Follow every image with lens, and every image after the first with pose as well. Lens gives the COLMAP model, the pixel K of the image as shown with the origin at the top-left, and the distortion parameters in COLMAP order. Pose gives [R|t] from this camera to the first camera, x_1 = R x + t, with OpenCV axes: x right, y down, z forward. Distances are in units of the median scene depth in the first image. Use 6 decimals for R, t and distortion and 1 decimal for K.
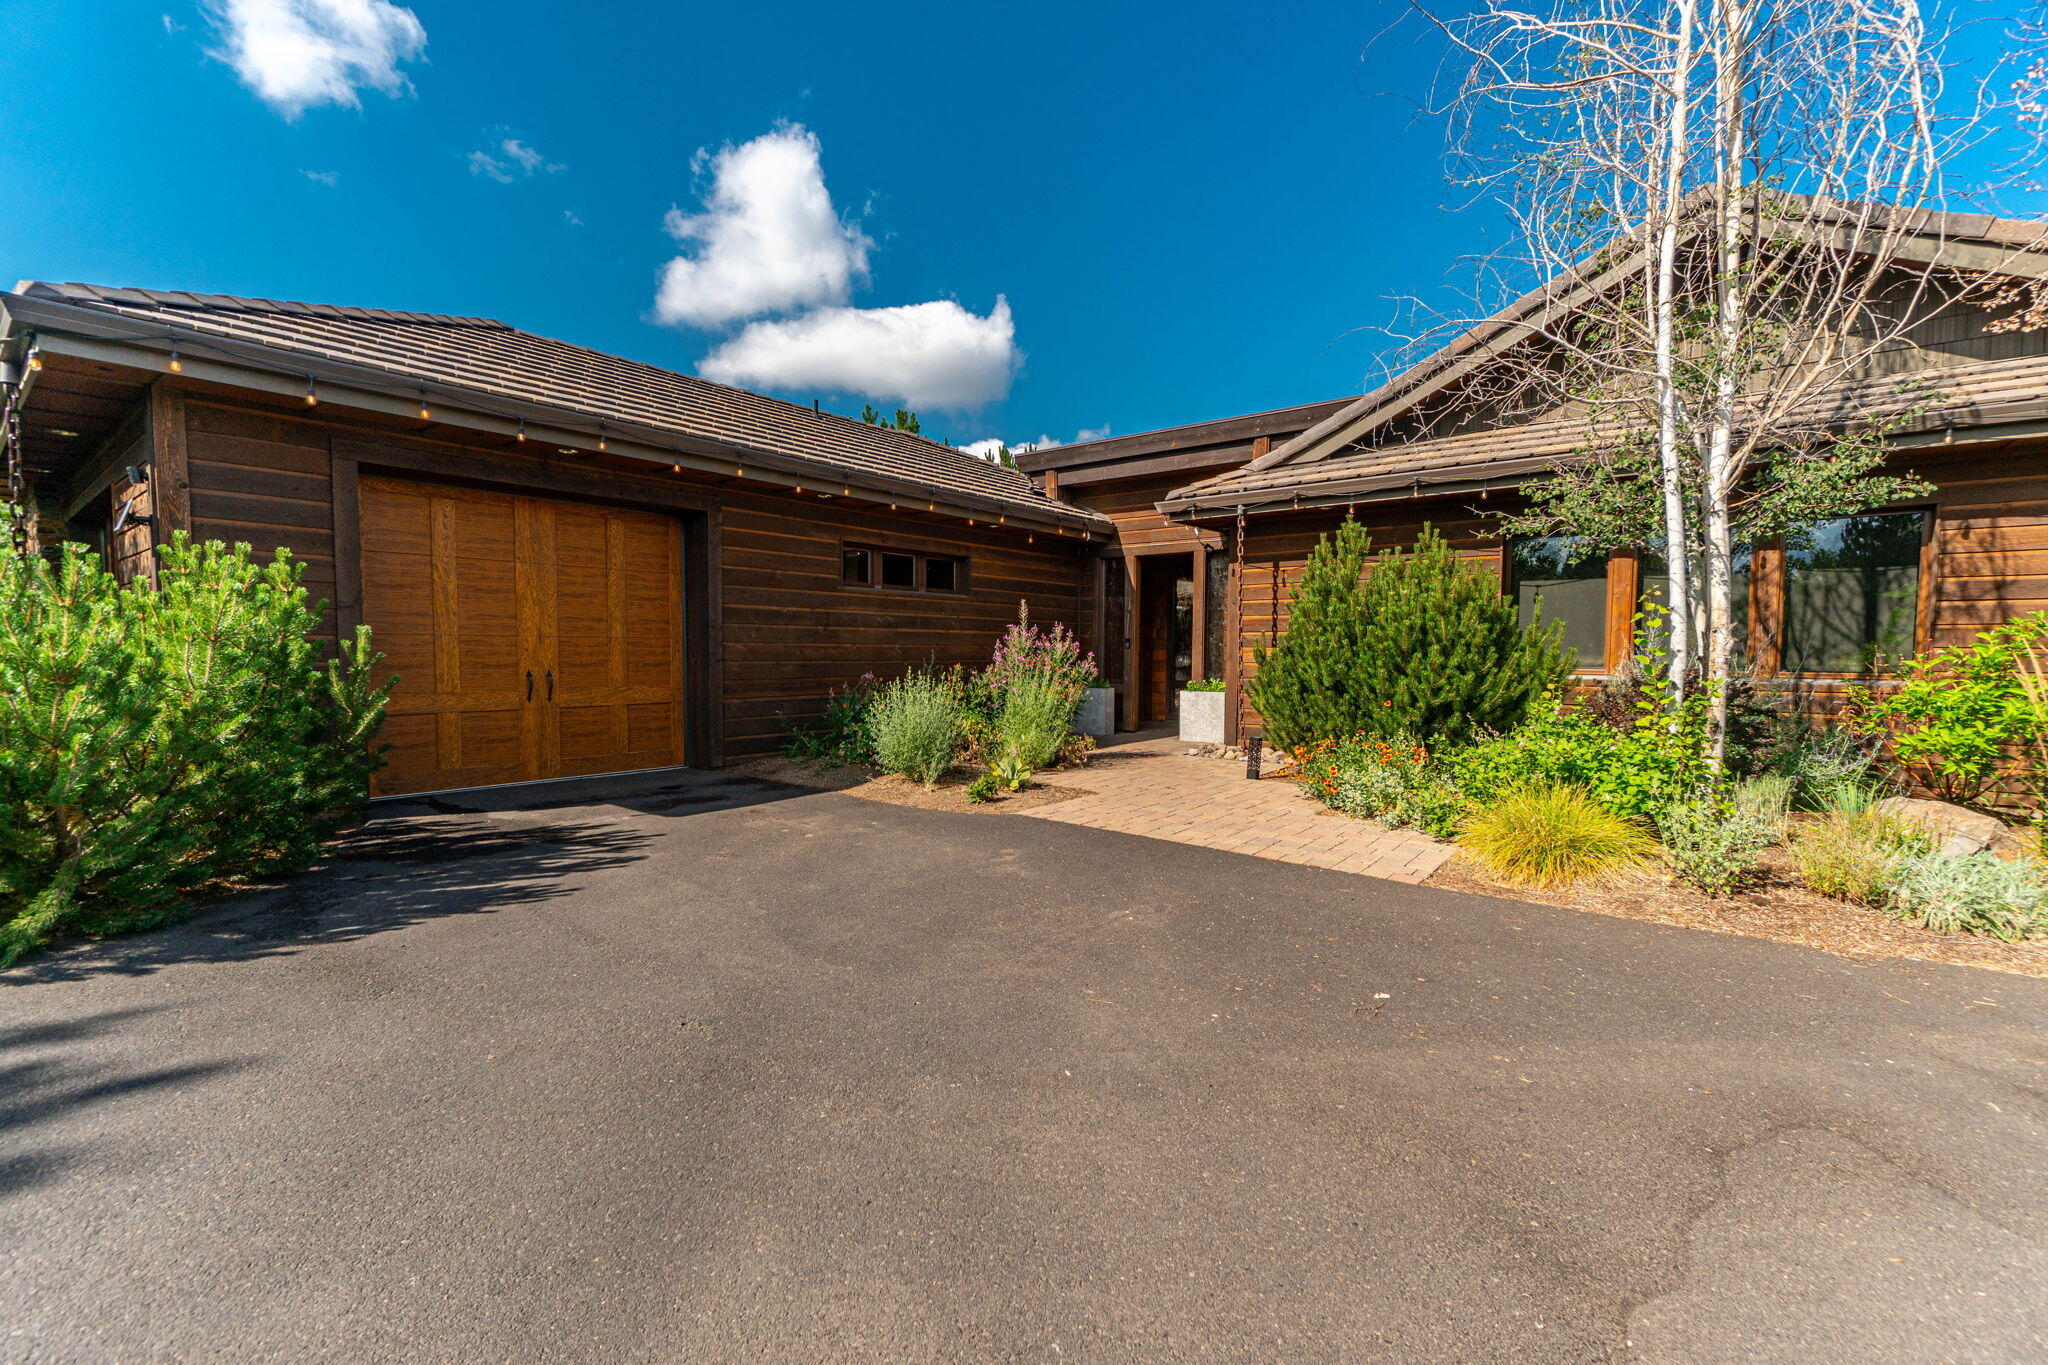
lens RADIAL K [[882.1, 0, 1025.4], [0, 882.1, 699.9], [0, 0, 1]] dist [0.000012, -0.000003]
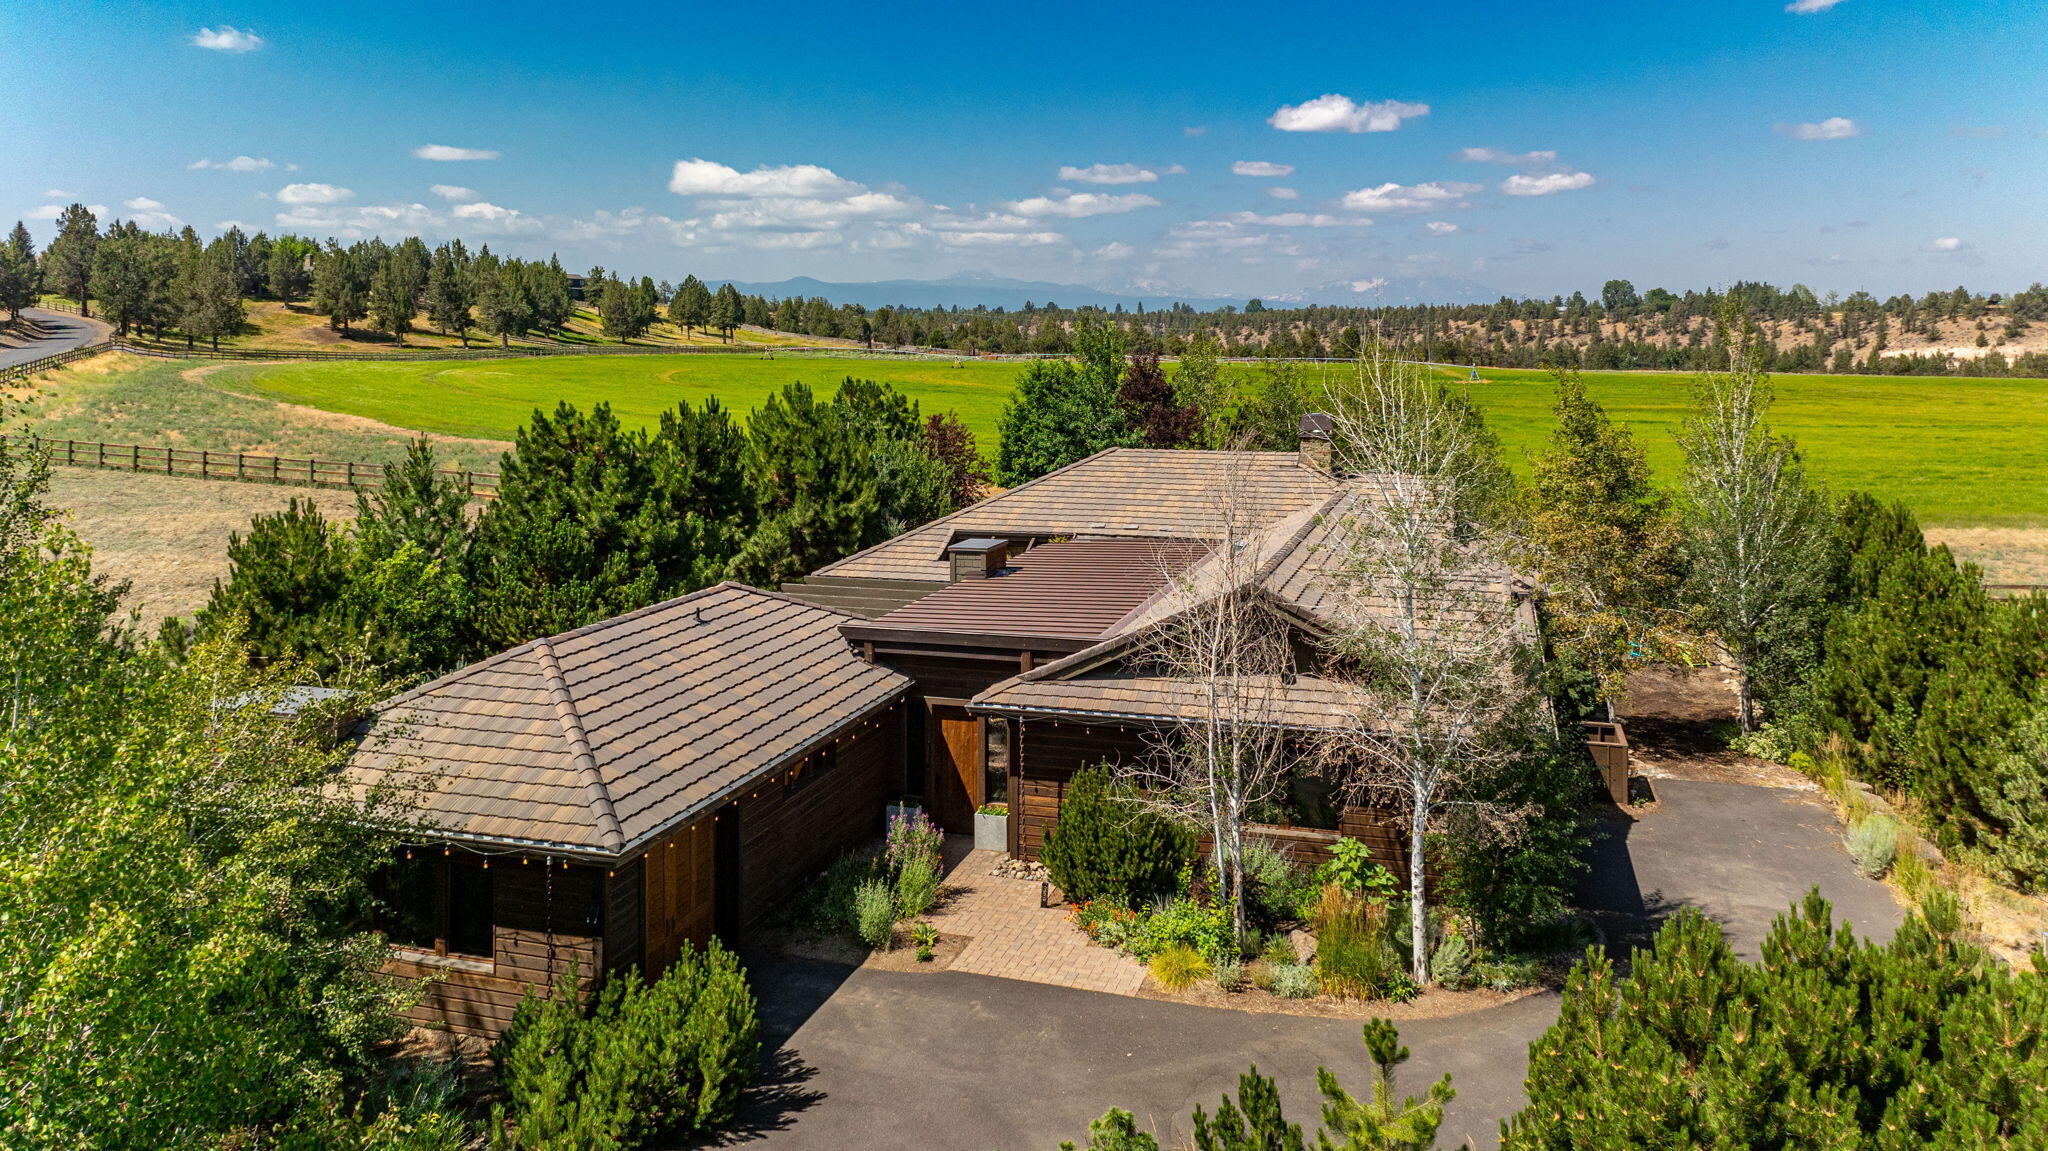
lens RADIAL K [[1471.2, 0, 1024.0], [0, 1471.2, 575.5], [0, 0, 1]] dist [0.000564, 0.000468]
pose [[0.929607, -0.057995, 0.363962, -1.821009], [0.019818, 0.993979, 0.107765, -1.997772], [-0.368020, -0.092966, 0.925159, -3.708598]]
